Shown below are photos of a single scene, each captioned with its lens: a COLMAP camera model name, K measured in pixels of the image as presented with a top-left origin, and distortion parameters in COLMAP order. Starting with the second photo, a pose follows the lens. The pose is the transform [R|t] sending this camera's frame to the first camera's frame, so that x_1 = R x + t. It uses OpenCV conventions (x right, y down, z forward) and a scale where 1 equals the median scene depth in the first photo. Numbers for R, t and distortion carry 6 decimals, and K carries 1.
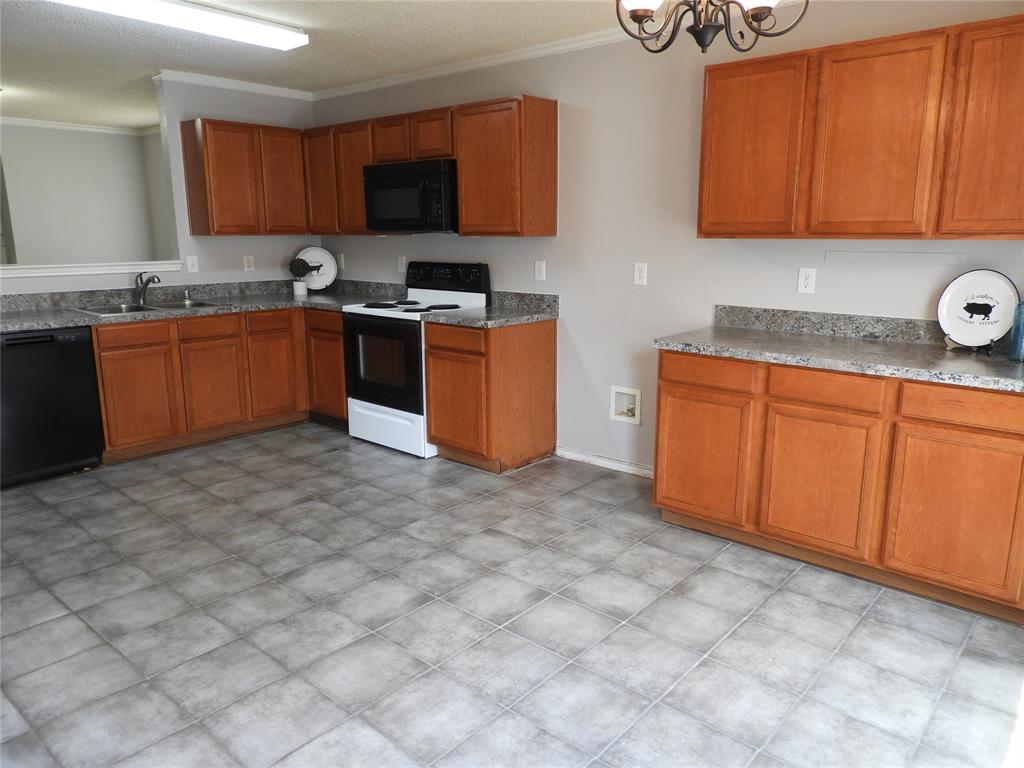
lens RADIAL K [[733.7, 0, 512.0], [0, 733.7, 384.0], [0, 0, 1]] dist [0.020280, 0.000669]
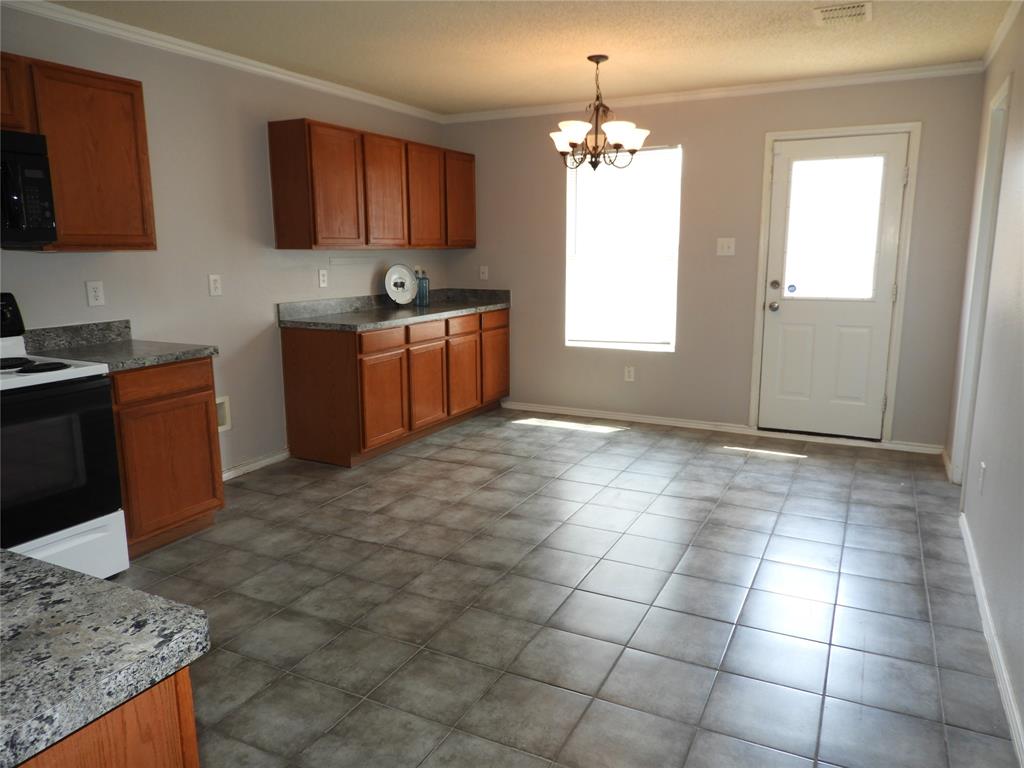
lens RADIAL K [[733.7, 0, 512.0], [0, 733.7, 384.0], [0, 0, 1]] dist [0.020280, 0.000669]
pose [[-0.252565, -0.173911, 0.951823, -1.128286], [0.207490, 0.951095, 0.228835, -0.200108], [-0.945071, 0.255289, -0.204128, 1.016446]]
